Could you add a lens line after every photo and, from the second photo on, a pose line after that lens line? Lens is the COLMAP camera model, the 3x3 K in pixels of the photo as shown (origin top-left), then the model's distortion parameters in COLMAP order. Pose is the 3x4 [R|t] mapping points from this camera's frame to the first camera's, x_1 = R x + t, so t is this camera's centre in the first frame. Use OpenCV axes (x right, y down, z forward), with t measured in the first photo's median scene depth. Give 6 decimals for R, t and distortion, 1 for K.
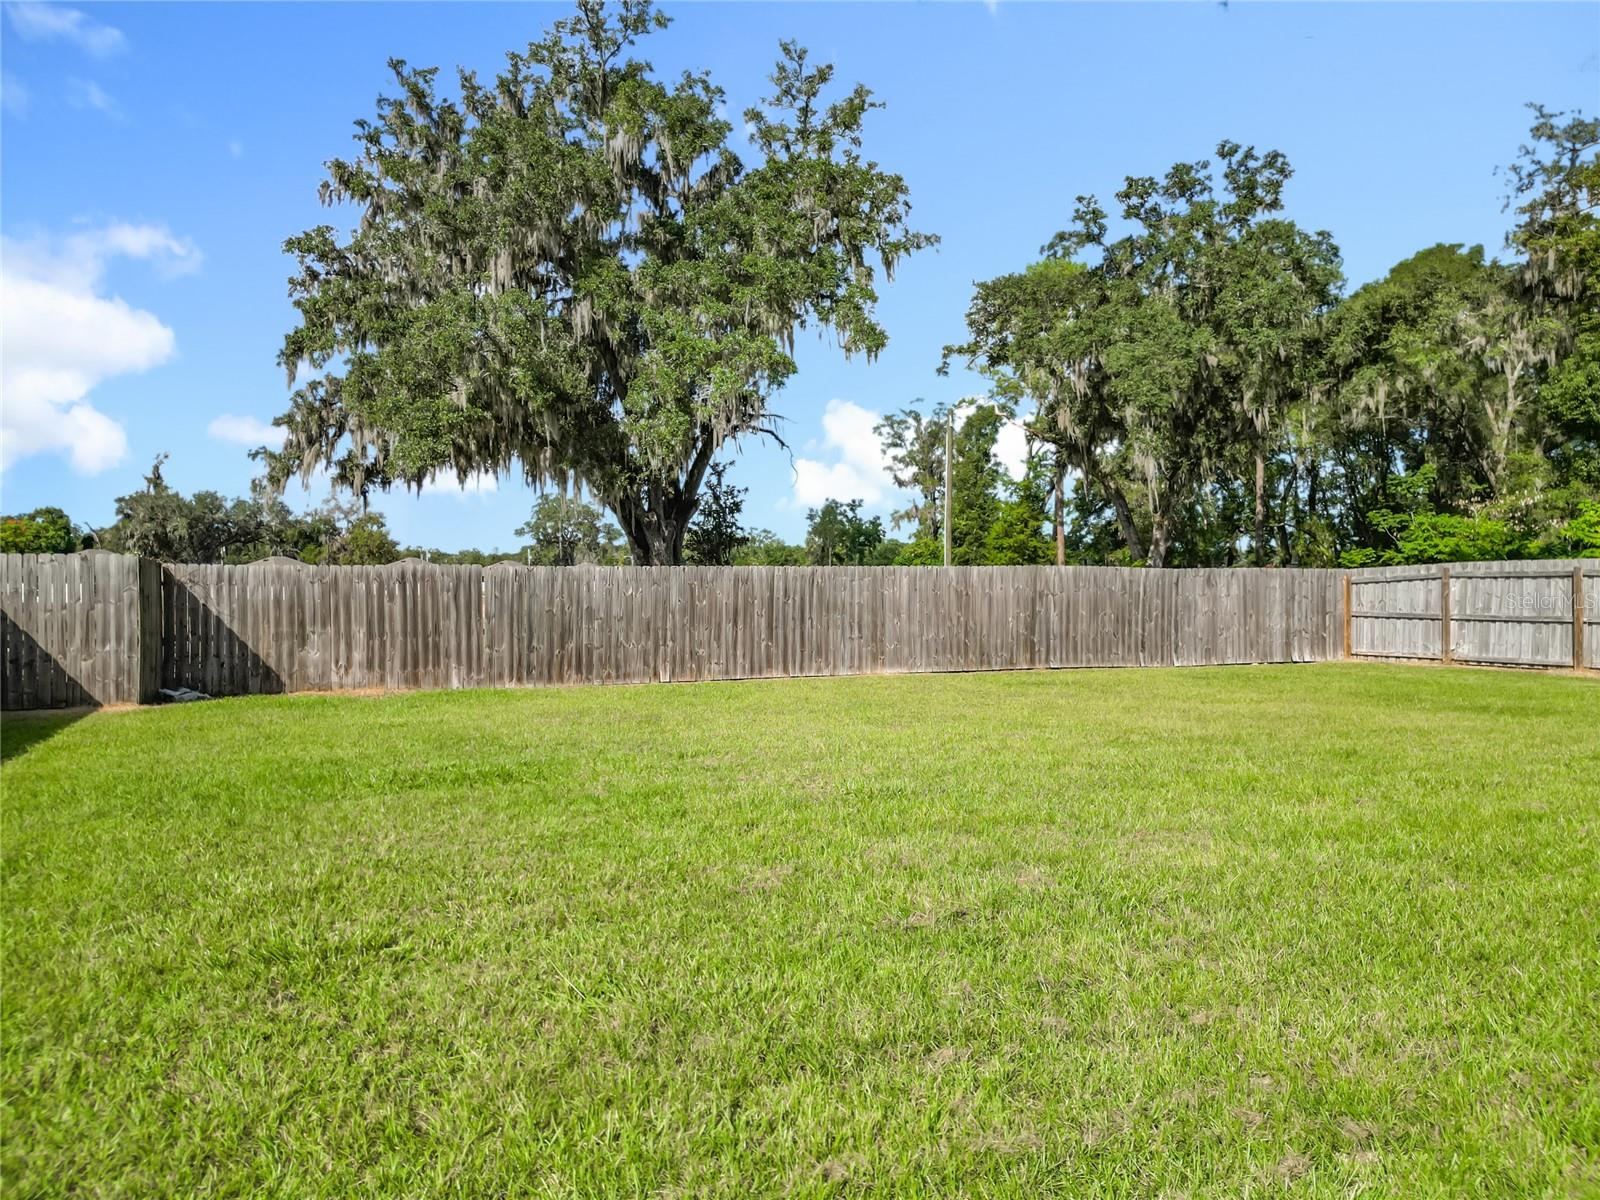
lens RADIAL K [[1134.8, 0, 797.0], [0, 1134.8, 595.6], [0, 0, 1]] dist [0.042825, -0.039522]
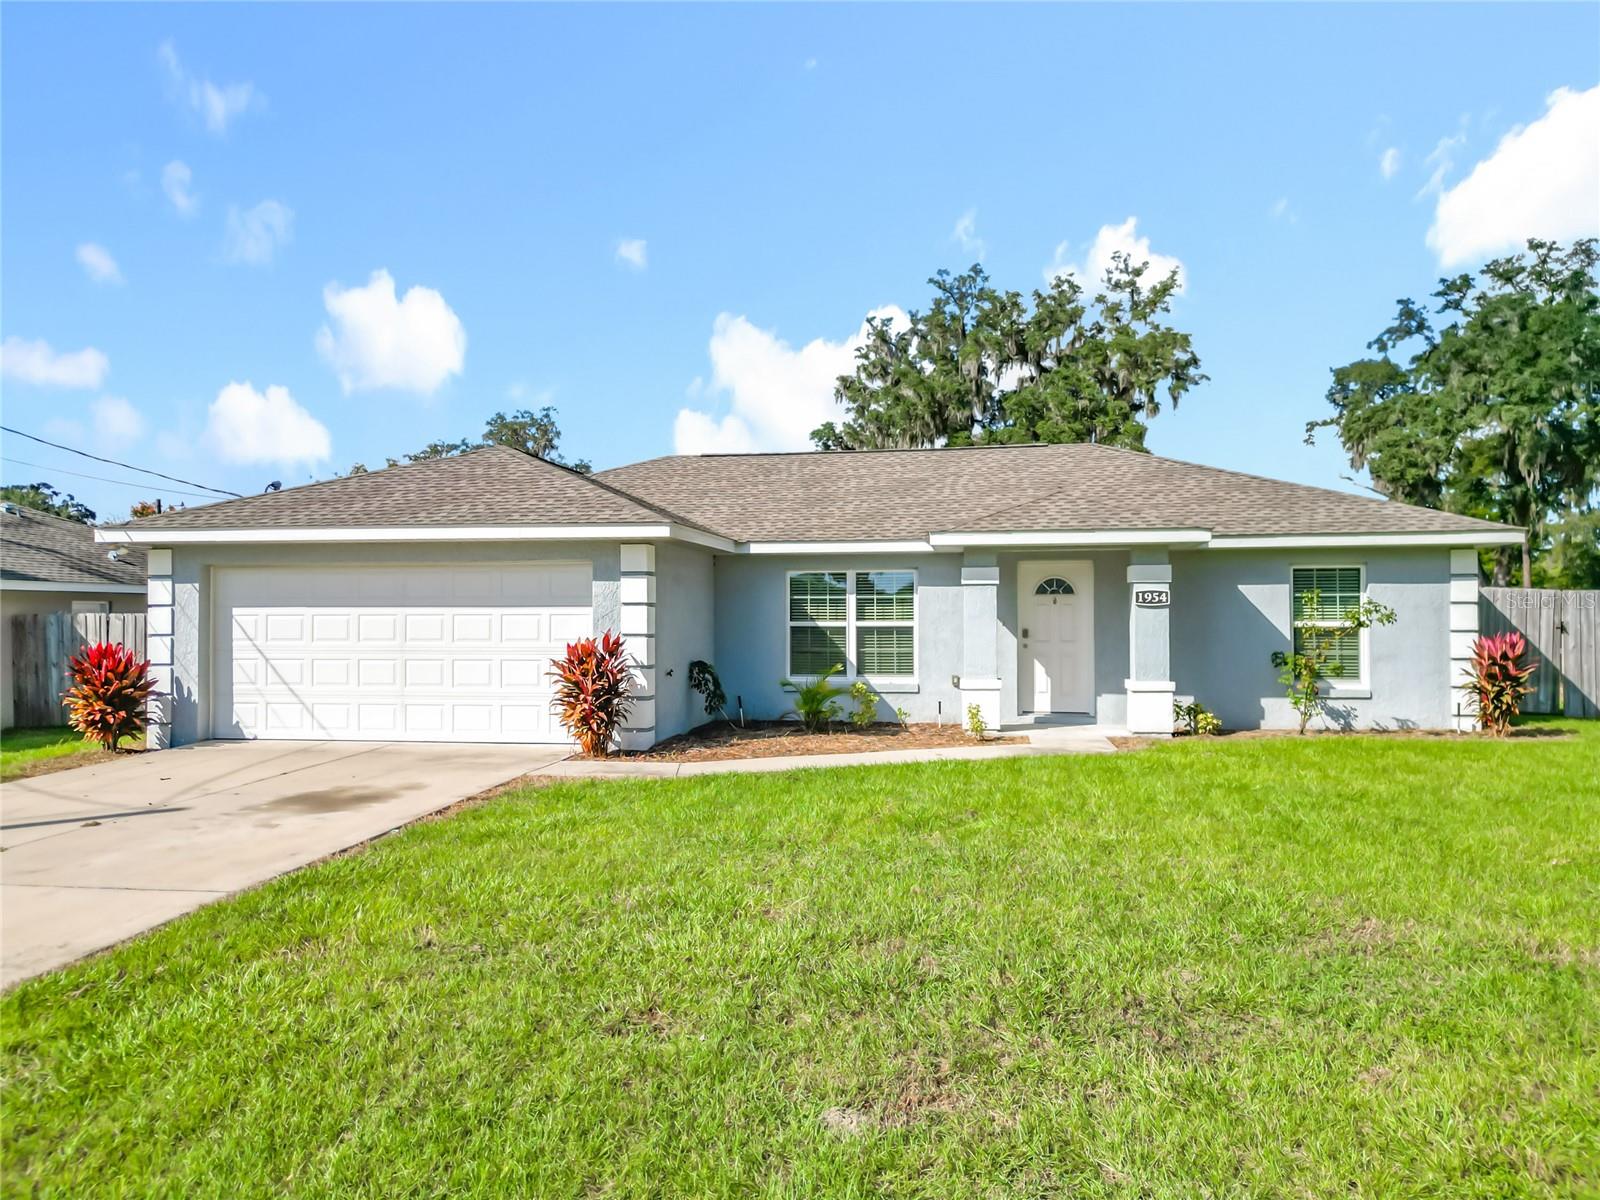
lens RADIAL K [[1115.9, 0, 806.5], [0, 1115.9, 607.1], [0, 0, 1]] dist [0.065003, -0.077070]
pose [[0.862666, -0.012162, -0.505628, 0.313023], [0.005659, 0.999880, -0.014395, -0.003254], [0.505743, 0.009557, 0.862631, -0.380058]]
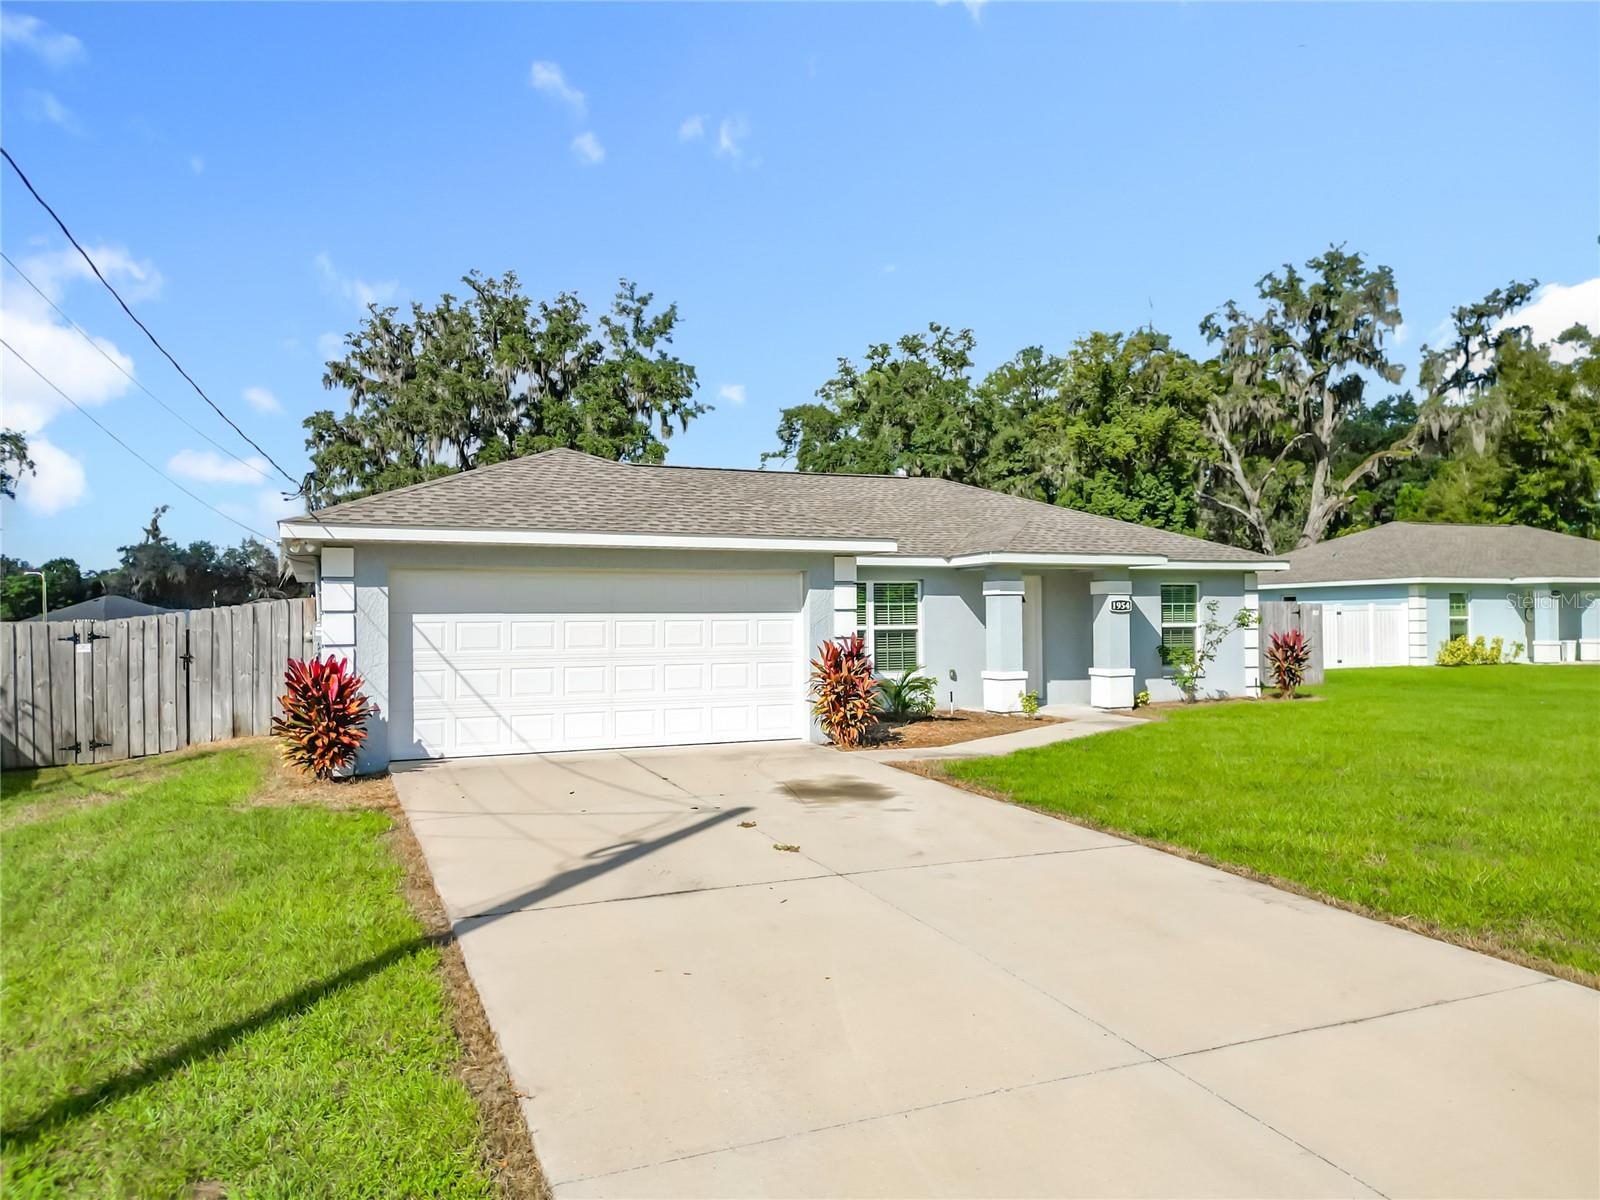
lens RADIAL K [[1115.9, 0, 806.5], [0, 1115.9, 607.1], [0, 0, 1]] dist [0.065003, -0.077070]
pose [[0.999405, -0.013228, 0.031858, 0.155862], [0.013709, 0.999795, -0.014922, -0.004380], [-0.031654, 0.015350, 0.999381, -0.452545]]
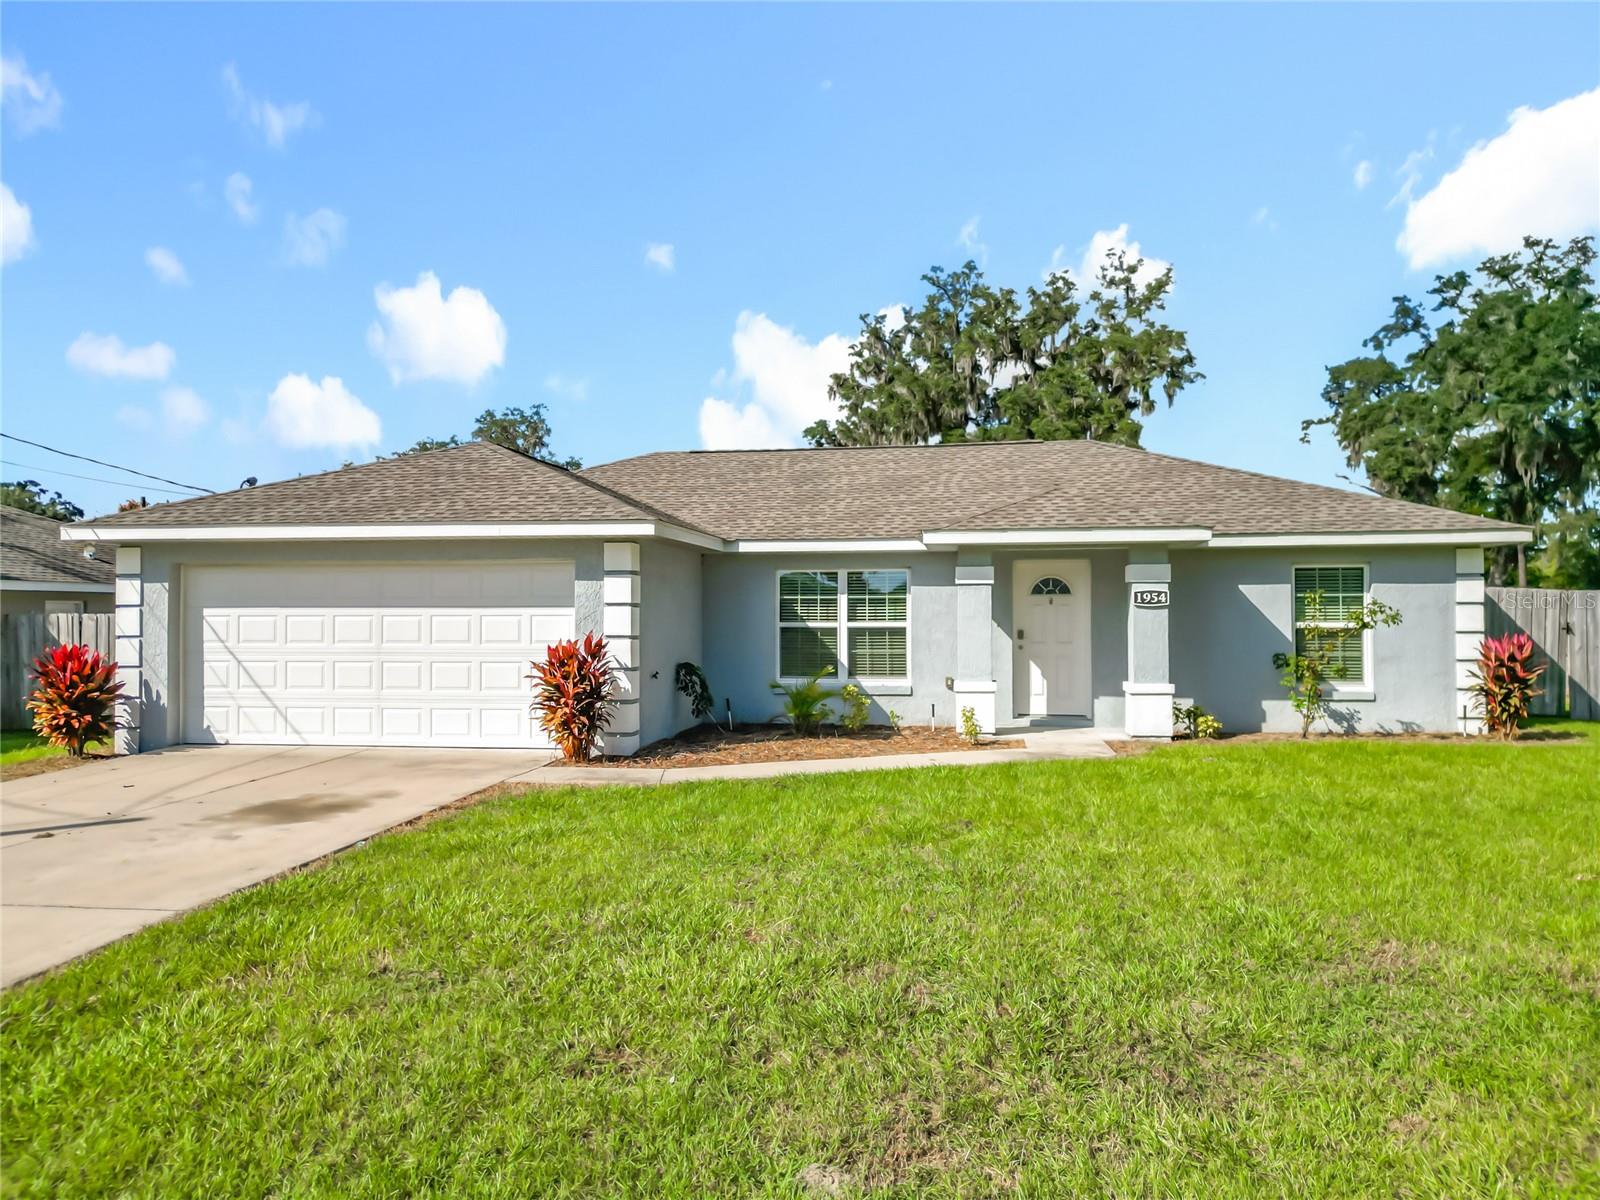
lens RADIAL K [[1119.4, 0, 805.8], [0, 1119.4, 605.4], [0, 0, 1]] dist [0.066389, -0.081387]
pose [[0.865086, -0.012558, -0.501466, 0.310772], [0.005777, 0.999870, -0.015073, -0.003583], [0.501590, 0.010142, 0.865046, -0.374434]]
